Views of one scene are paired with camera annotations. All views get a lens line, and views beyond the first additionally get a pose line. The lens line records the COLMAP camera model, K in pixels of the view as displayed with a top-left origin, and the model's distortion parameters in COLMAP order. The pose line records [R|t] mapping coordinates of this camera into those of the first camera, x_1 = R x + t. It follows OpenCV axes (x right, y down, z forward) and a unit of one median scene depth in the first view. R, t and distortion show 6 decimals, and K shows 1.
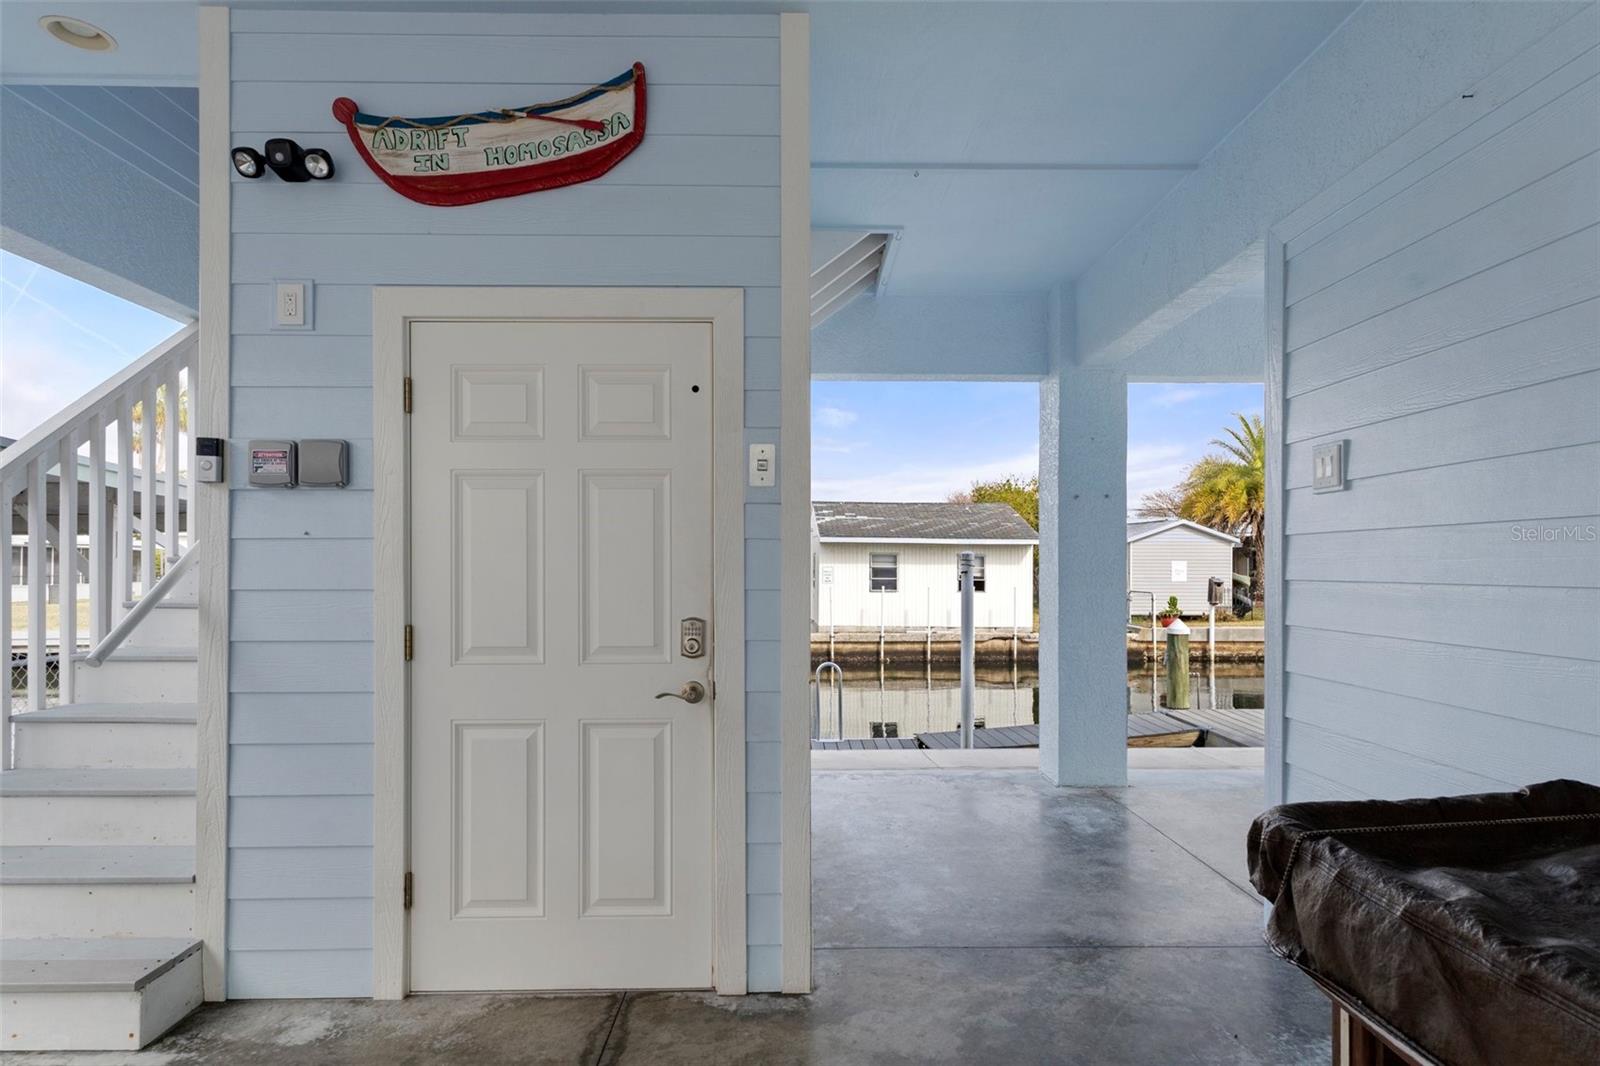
lens RADIAL K [[872.0, 0, 801.4], [0, 872.0, 571.3], [0, 0, 1]] dist [0.011811, -0.001443]
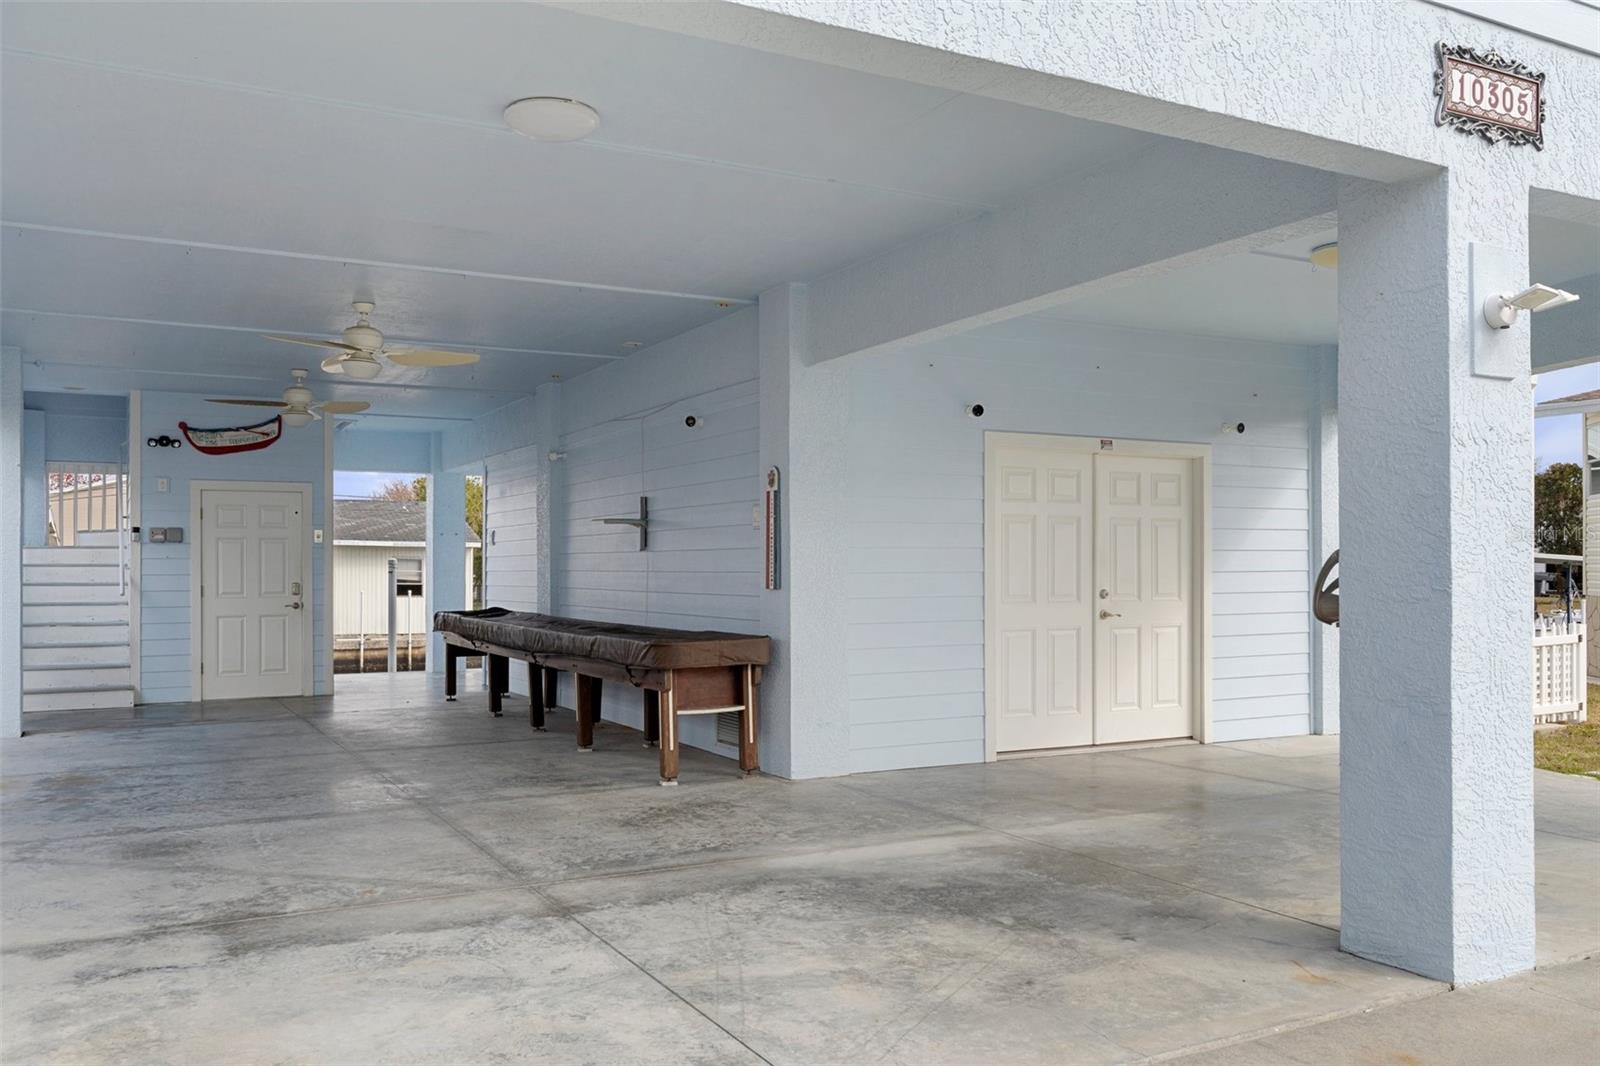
lens RADIAL K [[1302.7, 0, 793.6], [0, 1302.7, 555.7], [0, 0, 1]] dist [-0.002130, 0.006091]
pose [[0.891789, 0.002619, 0.452444, -0.076011], [0.005420, 0.999850, -0.016471, 0.004844], [-0.452419, 0.017141, 0.891641, -0.476643]]
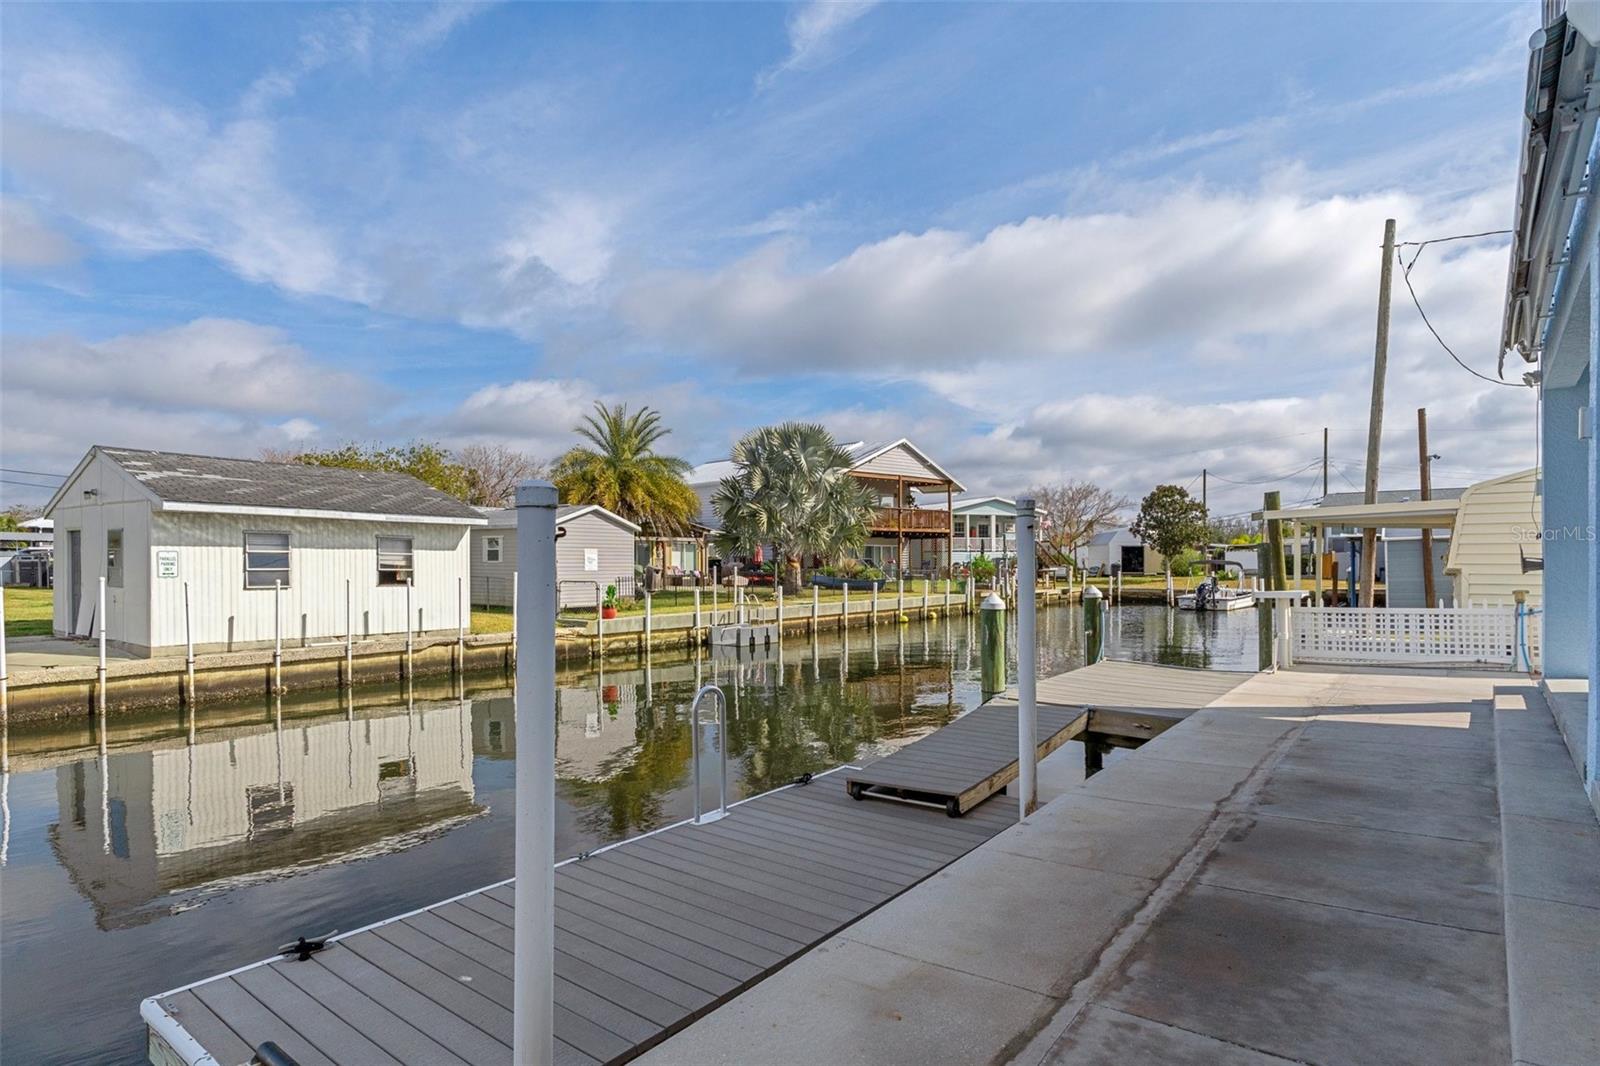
lens RADIAL K [[872.0, 0, 801.4], [0, 872.0, 571.3], [0, 0, 1]] dist [0.011811, -0.001443]
pose [[0.634643, -0.011387, 0.772722, -0.170918], [0.011757, 0.999918, 0.005079, 0.011603], [-0.772716, 0.005861, 0.634725, 0.257847]]
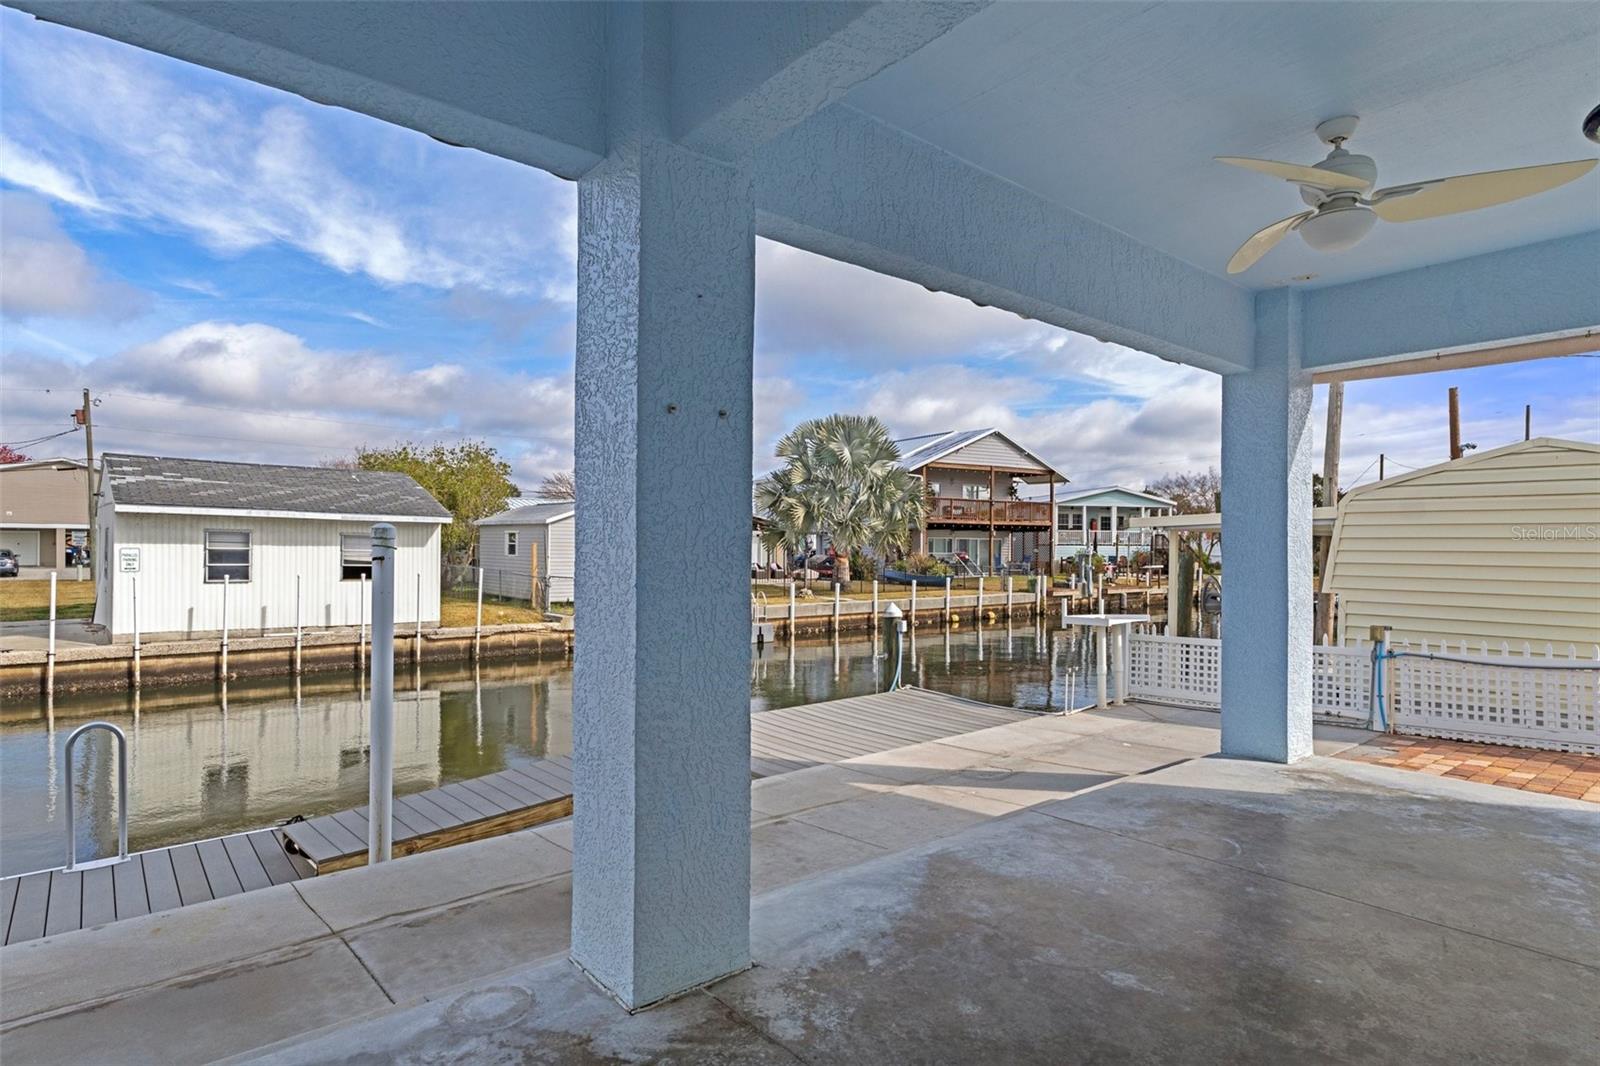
lens RADIAL K [[863.4, 0, 804.7], [0, 863.4, 549.7], [0, 0, 1]] dist [0.007386, 0.001114]
pose [[0.779069, 0.004328, 0.626924, 0.015859], [-0.001066, 0.999984, -0.005579, -0.000738], [-0.626938, 0.003678, 0.779061, 0.130334]]
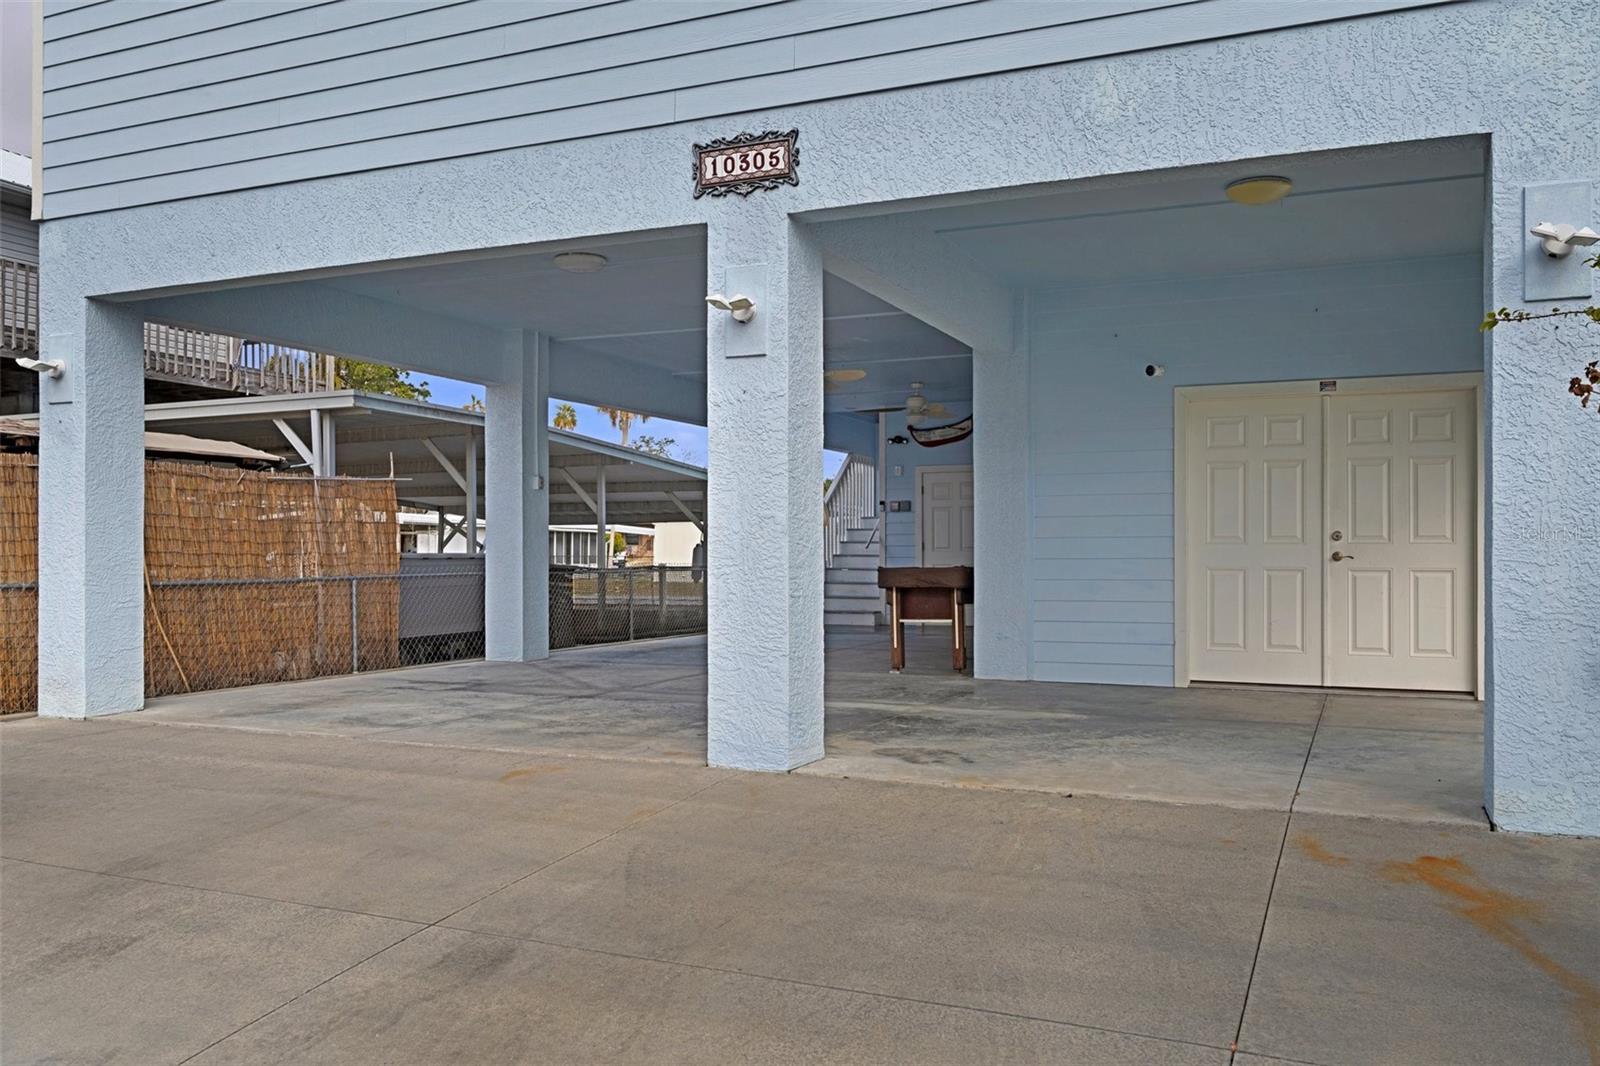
lens RADIAL K [[1302.7, 0, 793.6], [0, 1302.7, 555.7], [0, 0, 1]] dist [-0.002130, 0.006091]
pose [[0.900652, 0.000743, -0.434541, 0.206095], [-0.003304, 0.999981, -0.005139, 0.018761], [0.434529, 0.006064, 0.900637, -0.588779]]
